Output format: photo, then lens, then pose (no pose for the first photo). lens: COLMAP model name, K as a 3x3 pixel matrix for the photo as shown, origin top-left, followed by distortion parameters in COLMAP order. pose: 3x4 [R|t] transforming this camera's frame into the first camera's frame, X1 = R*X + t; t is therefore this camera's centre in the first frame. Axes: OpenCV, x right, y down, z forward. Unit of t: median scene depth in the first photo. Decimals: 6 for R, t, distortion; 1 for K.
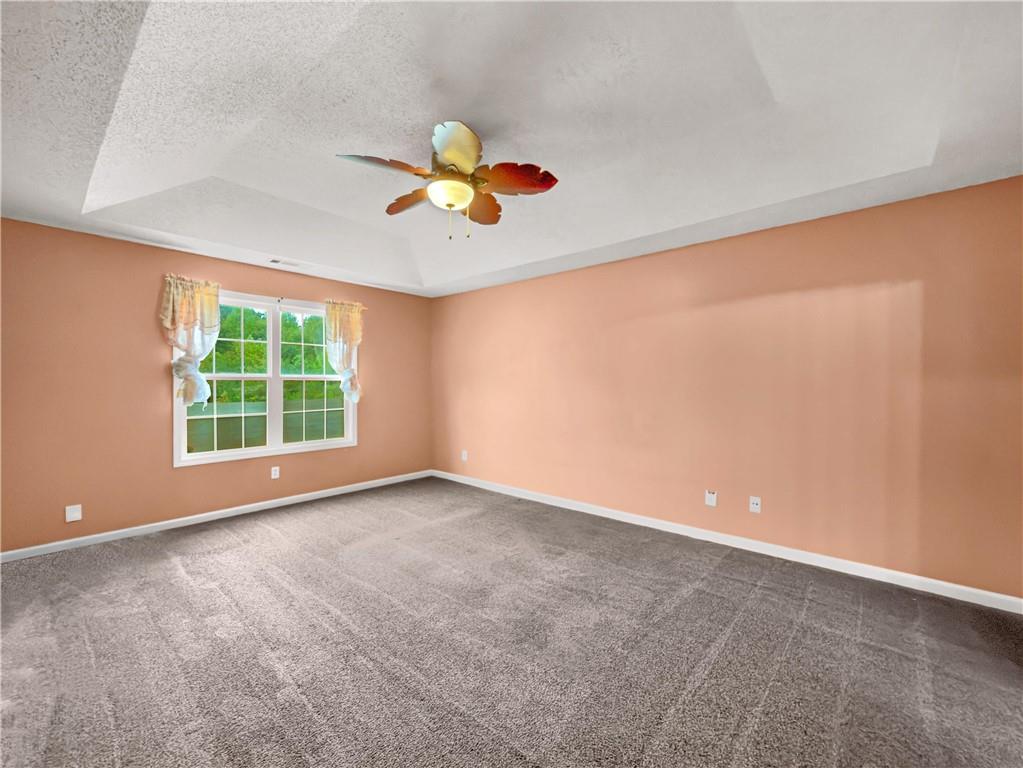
lens RADIAL K [[420.1, 0, 506.6], [0, 420.1, 385.1], [0, 0, 1]] dist [0.000196, -0.000183]
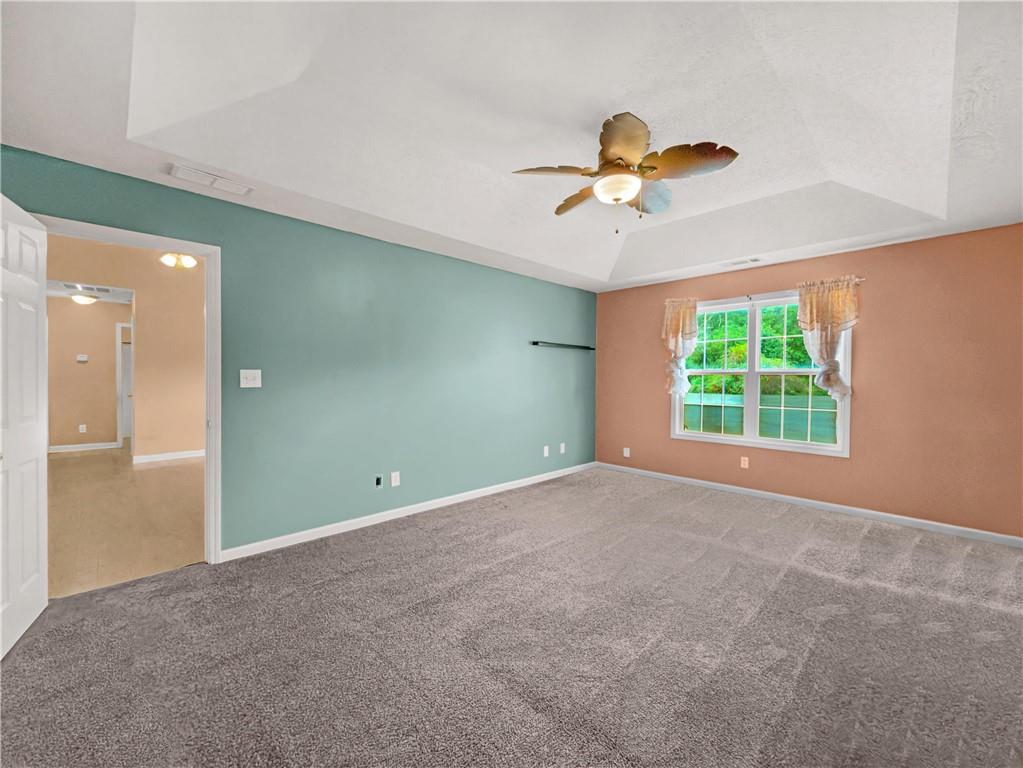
lens RADIAL K [[411.8, 0, 514.9], [0, 411.8, 384.7], [0, 0, 1]] dist [-0.001751, -0.000077]
pose [[-0.067360, 0.019994, -0.997528, 0.502154], [-0.009046, 0.999746, 0.020649, -0.002794], [0.997688, 0.010415, -0.067162, 0.477832]]
